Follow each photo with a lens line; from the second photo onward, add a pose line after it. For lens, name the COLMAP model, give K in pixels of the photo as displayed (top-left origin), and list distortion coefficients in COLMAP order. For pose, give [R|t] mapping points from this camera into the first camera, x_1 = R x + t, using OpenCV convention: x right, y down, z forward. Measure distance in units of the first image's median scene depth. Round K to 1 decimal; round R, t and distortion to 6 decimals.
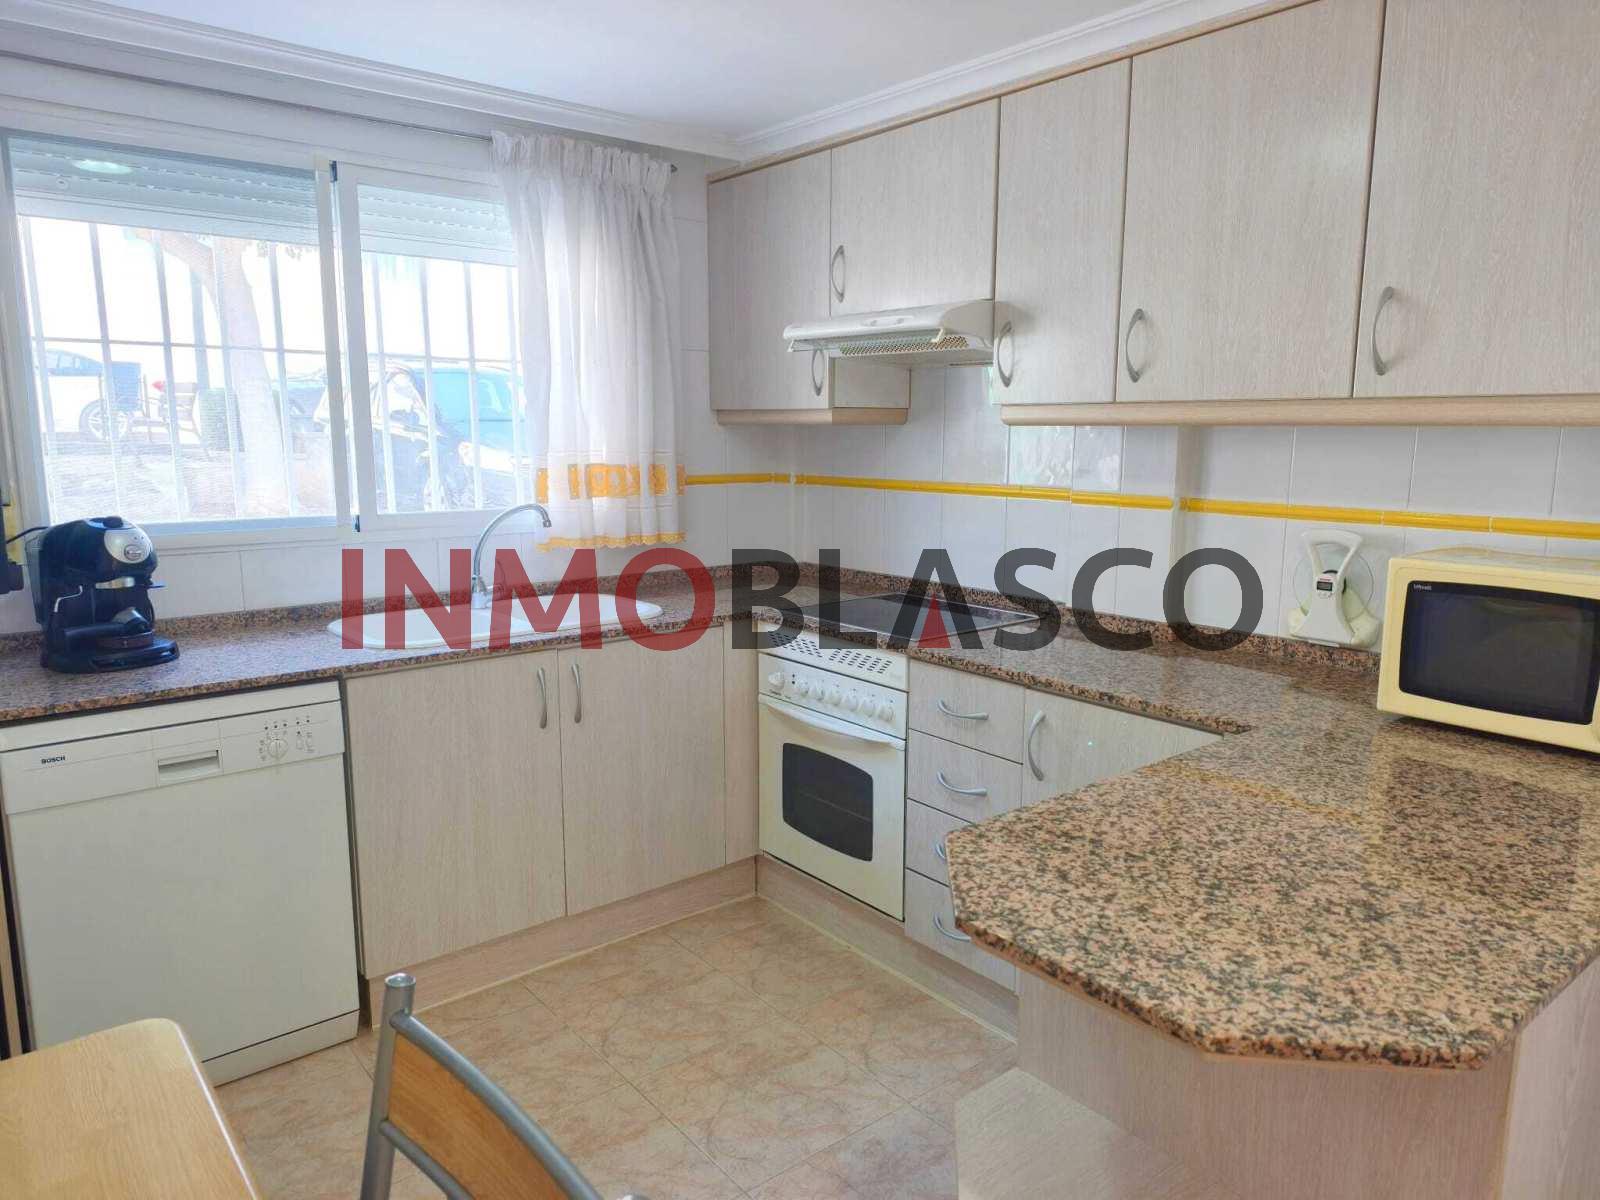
lens RADIAL K [[1062.9, 0, 800.0], [0, 1062.9, 600.0], [0, 0, 1]] dist [-0.002535, -0.001239]
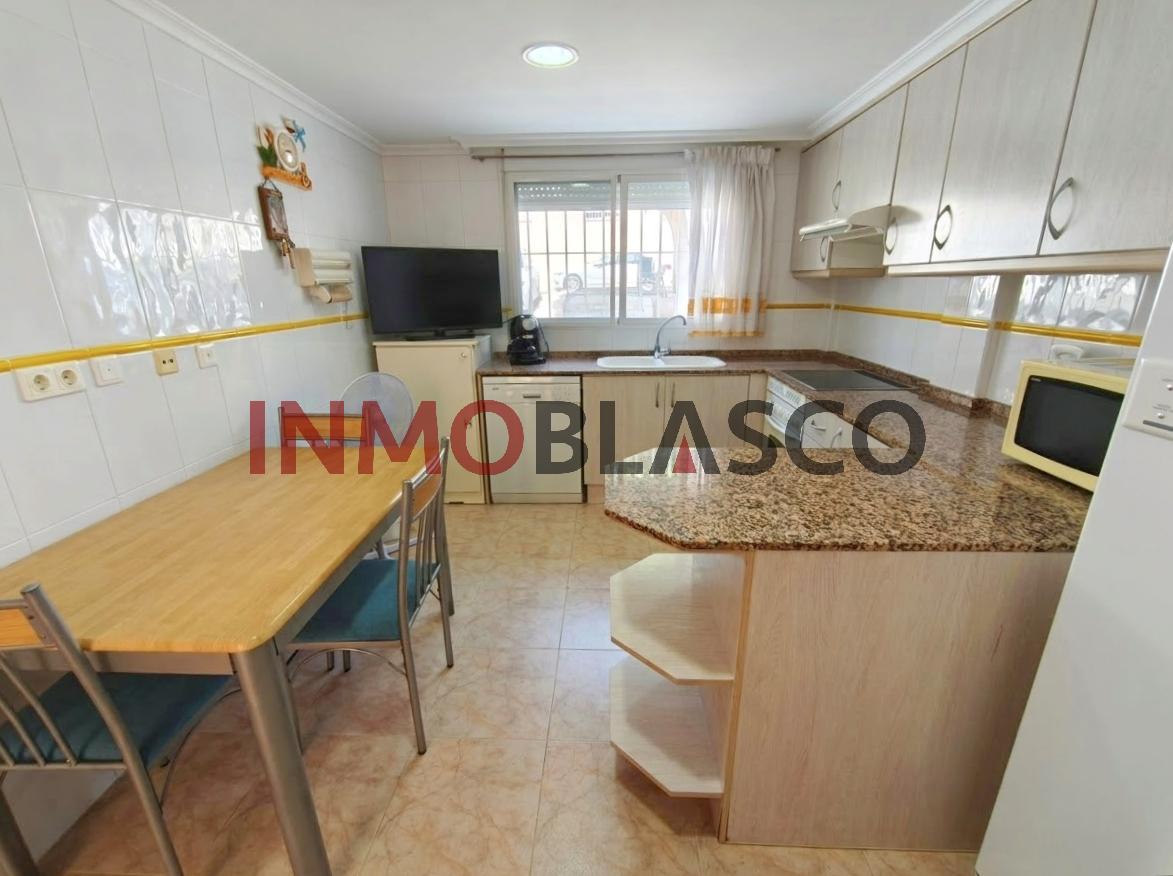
lens RADIAL K [[505.1, 0, 586.5], [0, 505.1, 438.0], [0, 0, 1]] dist [-0.017868, 0.000426]
pose [[0.747678, 0.181315, -0.638829, 0.411725], [-0.090528, 0.980852, 0.172437, 0.004301], [0.657862, -0.071095, 0.749776, 0.001537]]
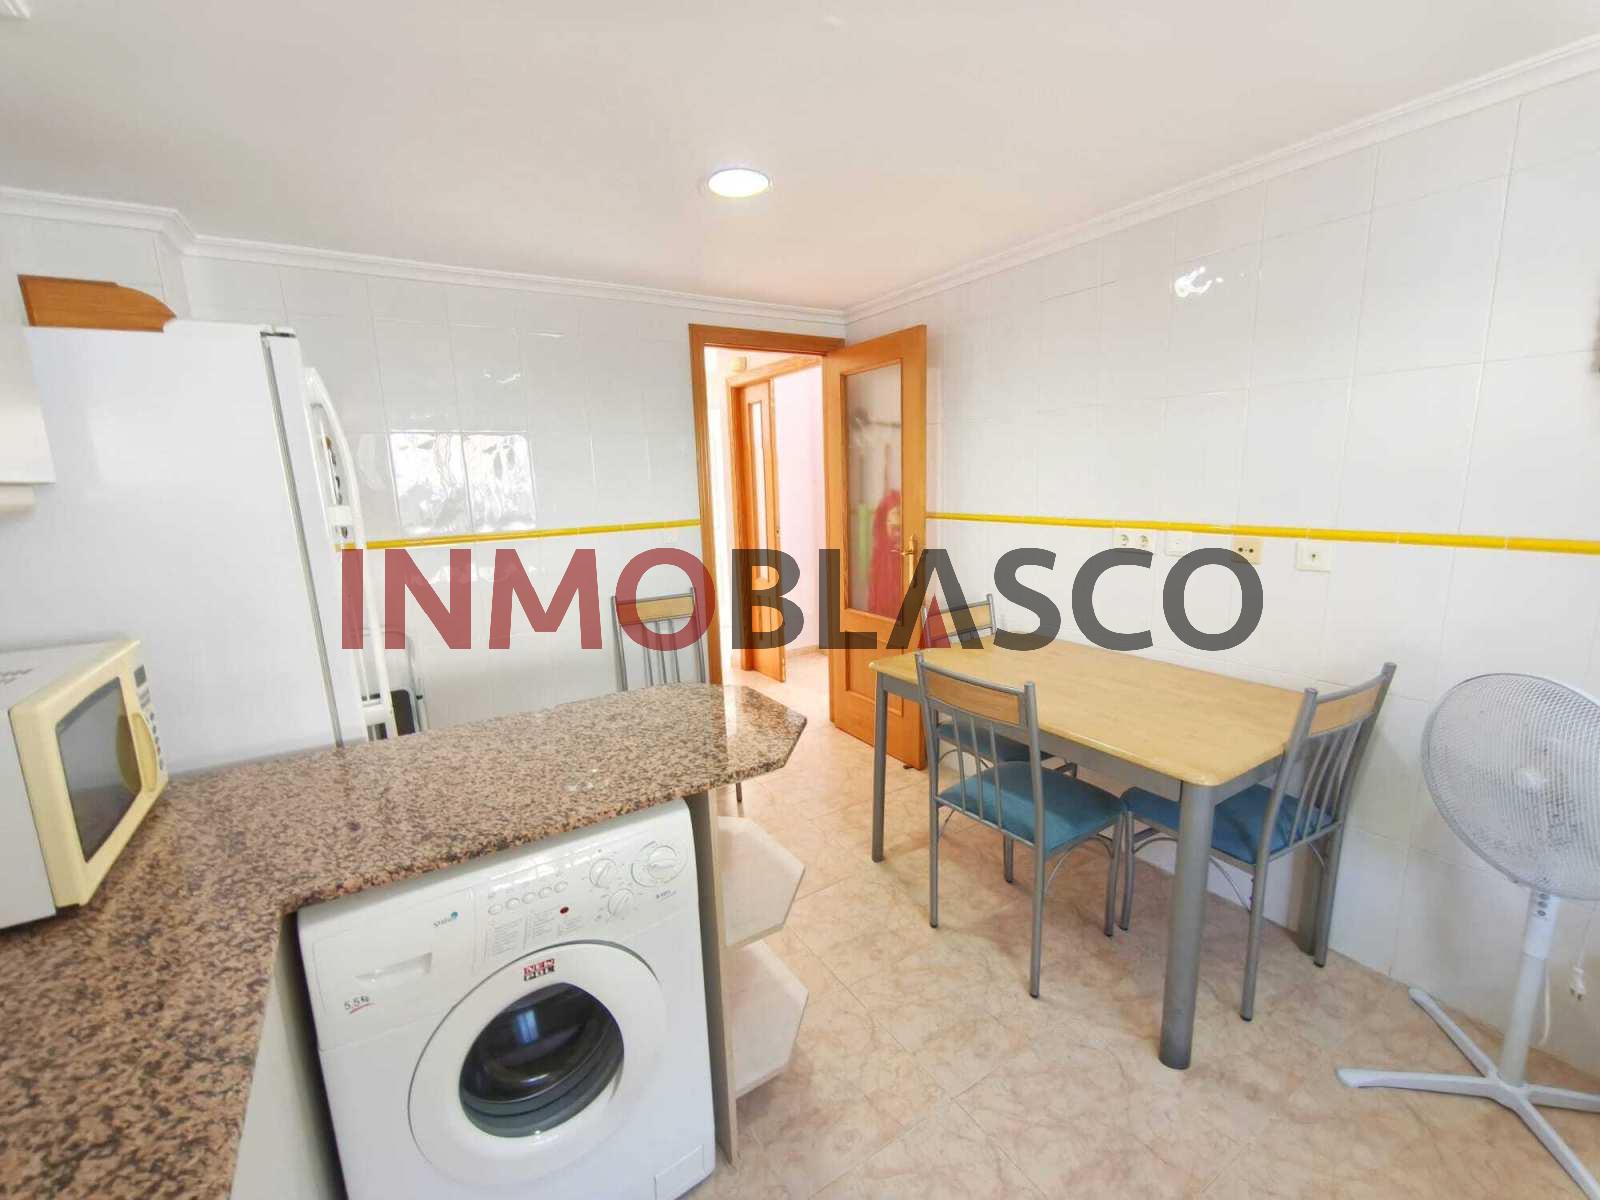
lens RADIAL K [[689.0, 0, 800.0], [0, 689.0, 600.0], [0, 0, 1]] dist [-0.017868, 0.000426]
pose [[-0.992246, -0.000361, 0.124290, -0.006318], [0.042008, 0.940173, 0.338096, -0.176463], [-0.116977, 0.340696, -0.932868, 0.984847]]
